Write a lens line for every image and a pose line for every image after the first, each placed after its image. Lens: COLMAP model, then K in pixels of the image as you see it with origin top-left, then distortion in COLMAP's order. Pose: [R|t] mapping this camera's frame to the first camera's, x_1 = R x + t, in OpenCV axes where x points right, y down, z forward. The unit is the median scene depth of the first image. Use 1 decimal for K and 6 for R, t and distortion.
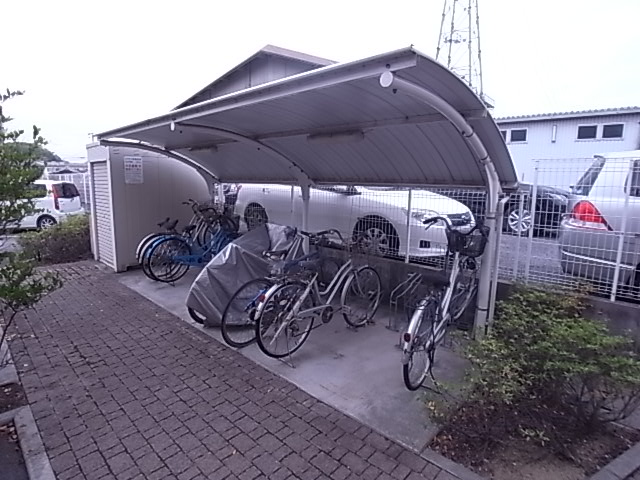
lens RADIAL K [[347.8, 0, 322.5], [0, 347.8, 237.6], [0, 0, 1]] dist [-0.076312, 0.021079]
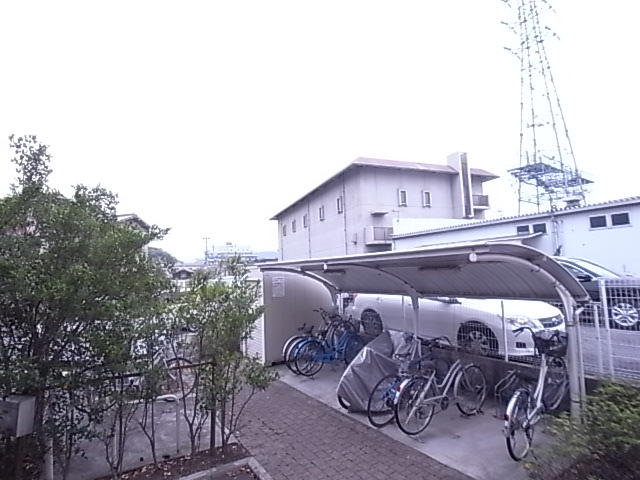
lens RADIAL K [[347.8, 0, 322.5], [0, 347.8, 237.6], [0, 0, 1]] dist [-0.076312, 0.021079]
pose [[0.964918, -0.076878, -0.251043, -0.057176], [0.009929, 0.966171, -0.257711, -0.055472], [0.262363, 0.246178, 0.933039, -0.449045]]
